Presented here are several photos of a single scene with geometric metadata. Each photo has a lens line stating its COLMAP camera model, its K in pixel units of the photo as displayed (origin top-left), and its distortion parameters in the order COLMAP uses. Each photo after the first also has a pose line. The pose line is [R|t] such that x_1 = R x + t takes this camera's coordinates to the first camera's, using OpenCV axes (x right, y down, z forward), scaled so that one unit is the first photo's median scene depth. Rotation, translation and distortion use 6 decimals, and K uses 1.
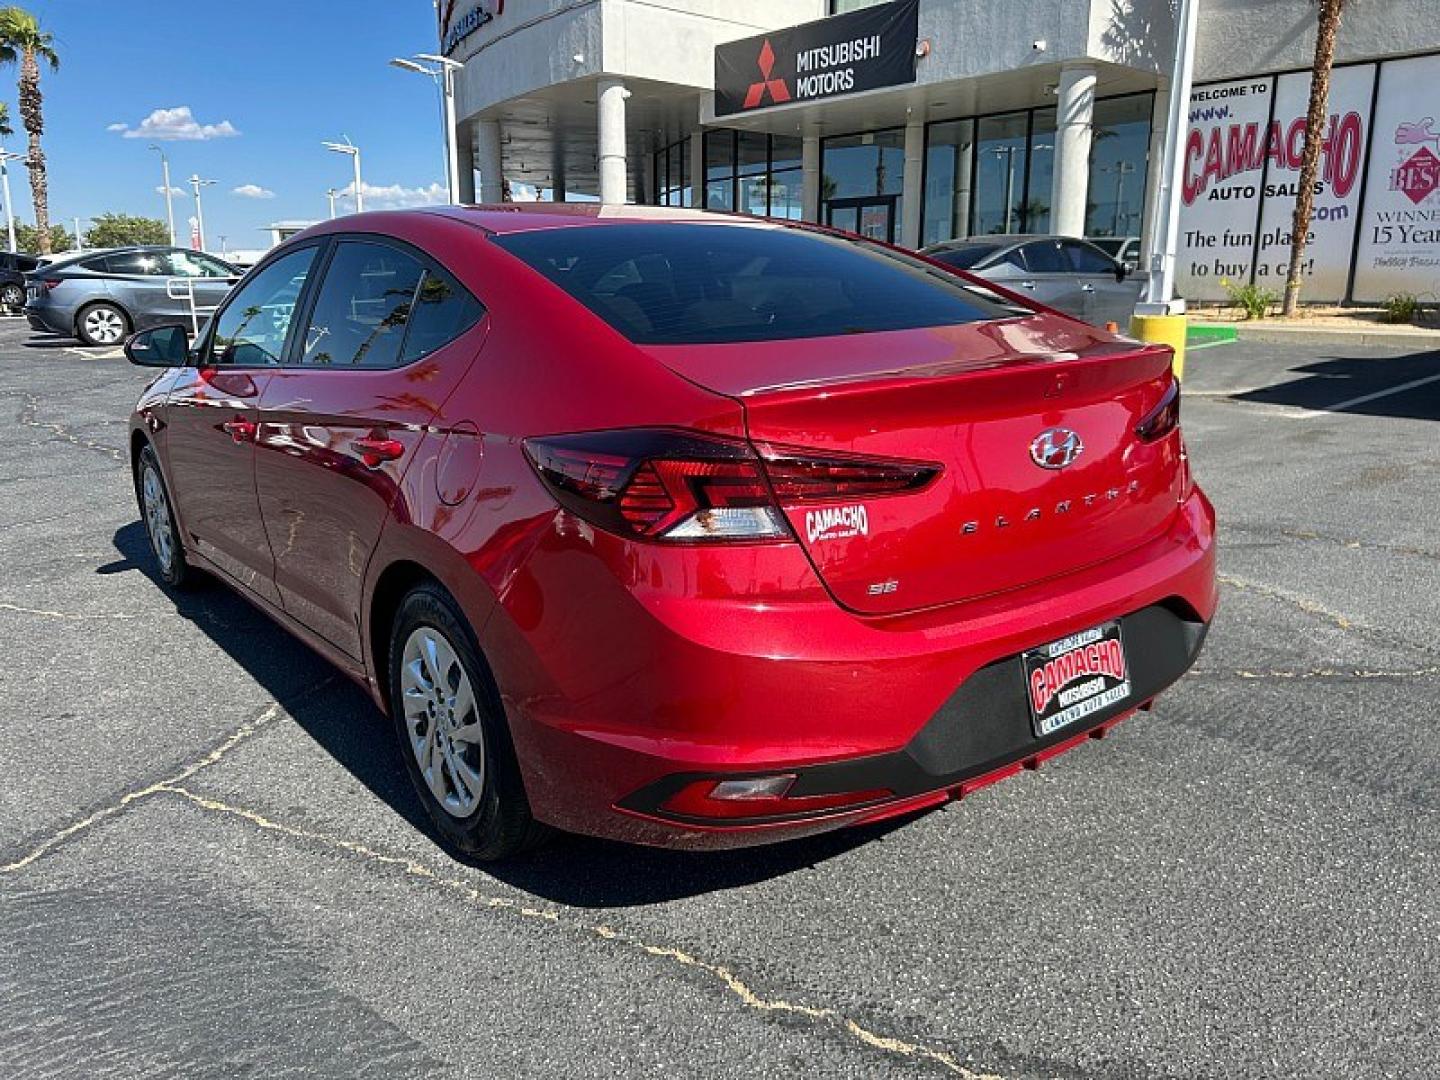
lens RADIAL K [[1095.6, 0, 714.6], [0, 1095.6, 542.1], [0, 0, 1]] dist [0.042500, -0.041441]
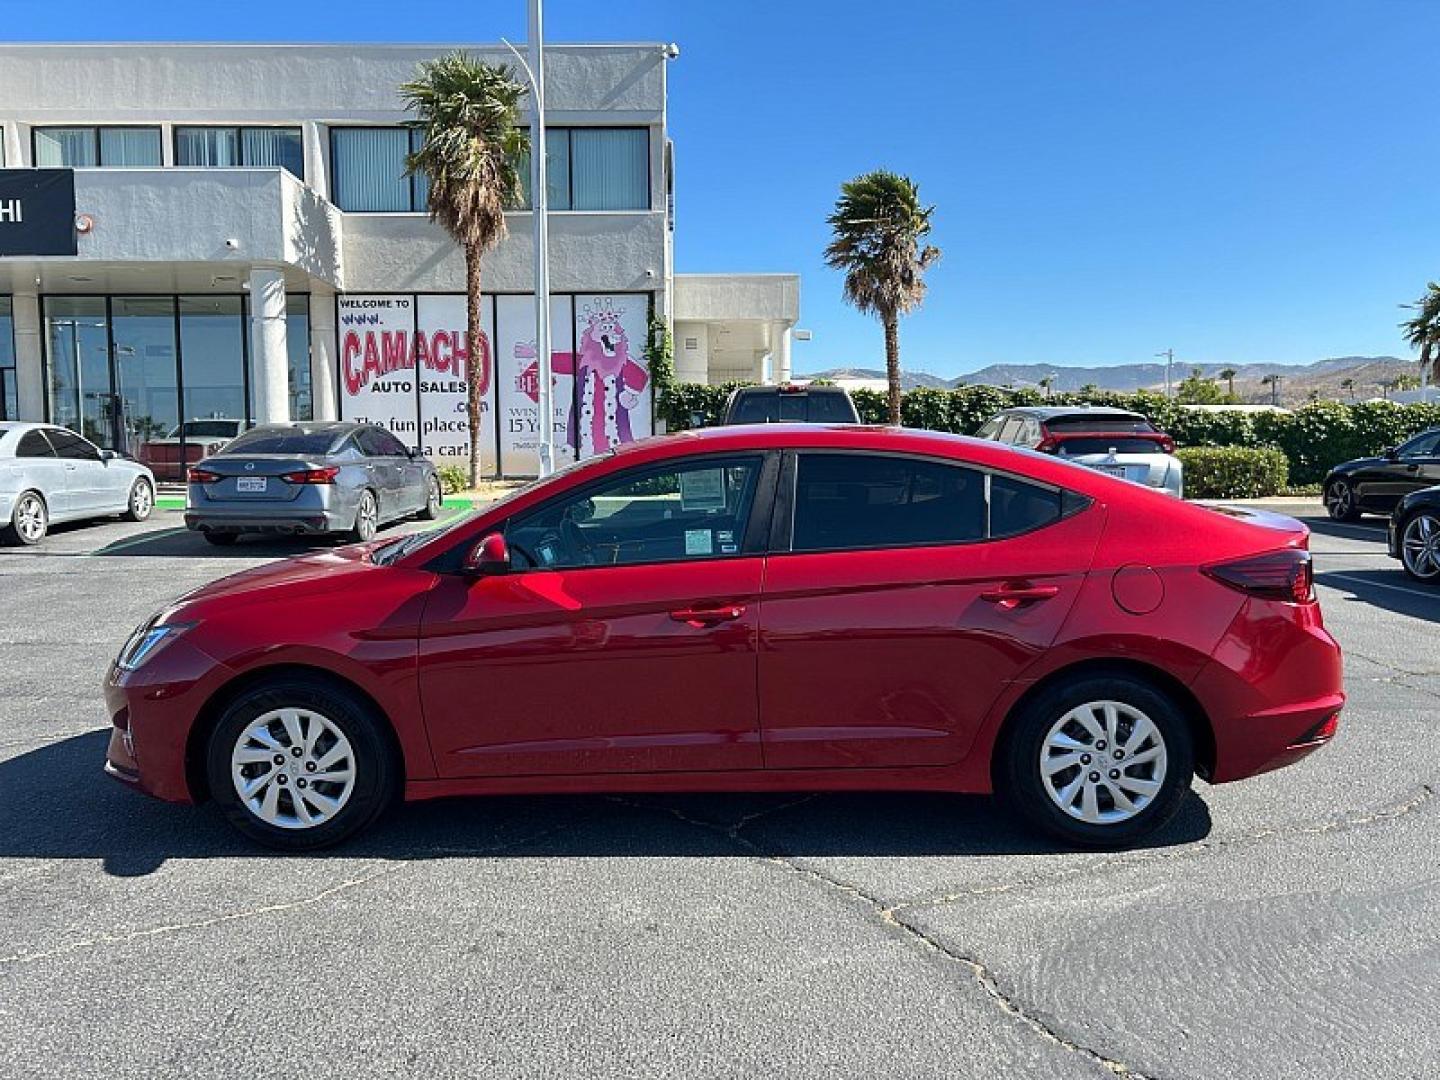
lens RADIAL K [[1095.6, 0, 716.8], [0, 1095.6, 534.1], [0, 0, 1]] dist [0.042500, -0.041441]
pose [[0.620942, -0.063252, 0.781300, -0.240436], [0.187441, 0.979804, -0.069647, -0.019790], [-0.761115, 0.189694, 0.620258, 0.052689]]
